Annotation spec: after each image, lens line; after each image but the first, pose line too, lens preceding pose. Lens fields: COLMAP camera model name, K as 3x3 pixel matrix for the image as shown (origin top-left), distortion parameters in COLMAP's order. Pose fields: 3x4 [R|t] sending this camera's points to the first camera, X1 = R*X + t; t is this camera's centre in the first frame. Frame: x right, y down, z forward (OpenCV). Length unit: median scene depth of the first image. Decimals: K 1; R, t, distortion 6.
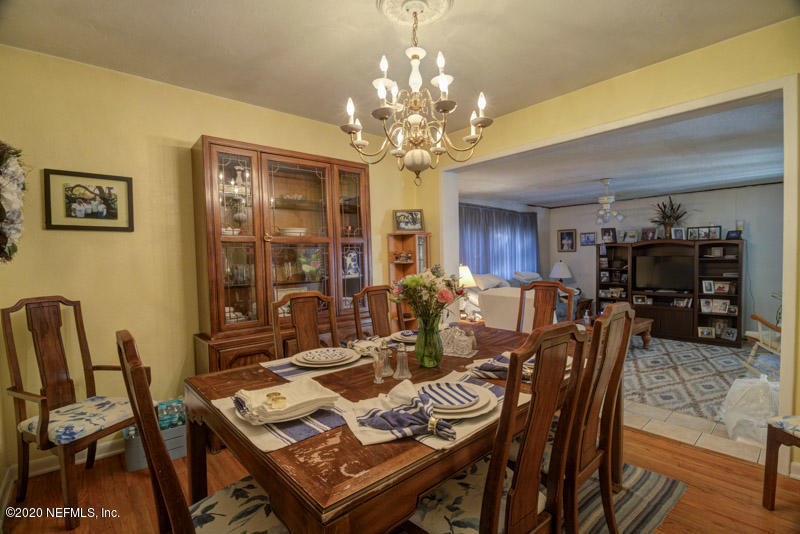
lens RADIAL K [[369.6, 0, 403.8], [0, 369.6, 270.3], [0, 0, 1]] dist [-0.013194, -0.001053]
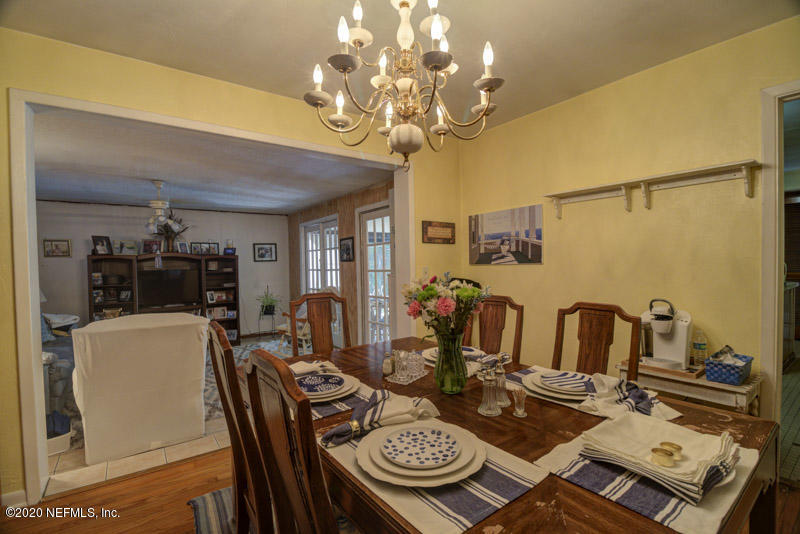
lens RADIAL K [[369.6, 0, 403.8], [0, 369.6, 270.3], [0, 0, 1]] dist [-0.013194, -0.001053]
pose [[0.089185, -0.006498, 0.995994, -0.242018], [0.048860, 0.998803, 0.002141, -0.009921], [-0.994816, 0.048474, 0.089396, 0.326279]]
